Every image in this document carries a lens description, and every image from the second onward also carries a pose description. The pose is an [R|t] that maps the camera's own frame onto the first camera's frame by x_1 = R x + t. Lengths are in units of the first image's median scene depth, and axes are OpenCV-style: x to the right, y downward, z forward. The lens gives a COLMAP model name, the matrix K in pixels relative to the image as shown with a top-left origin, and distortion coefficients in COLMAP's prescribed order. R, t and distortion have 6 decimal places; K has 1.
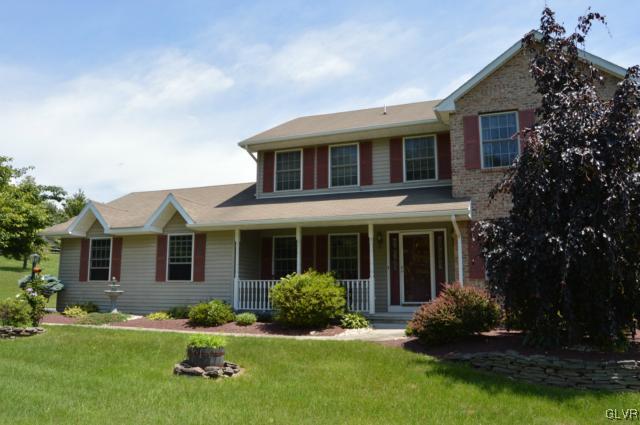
lens RADIAL K [[509.9, 0, 320.8], [0, 509.9, 212.1], [0, 0, 1]] dist [-0.090516, 0.034496]
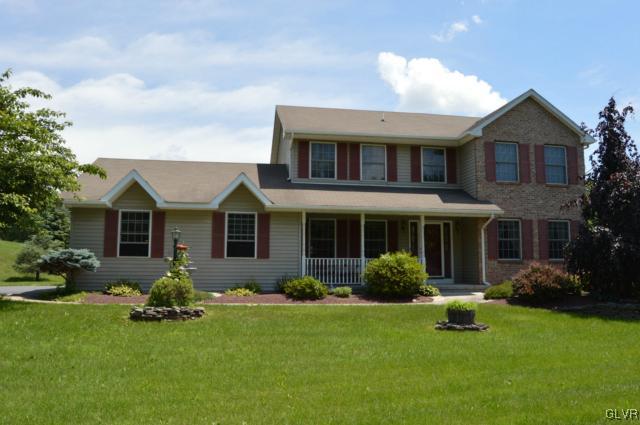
lens RADIAL K [[509.9, 0, 329.2], [0, 509.9, 212.3], [0, 0, 1]] dist [-0.090516, 0.034496]
pose [[0.853584, 0.057611, 0.517760, -0.668666], [-0.081708, 0.996371, 0.023839, 0.004305], [-0.514508, -0.062654, 0.855193, 0.028639]]
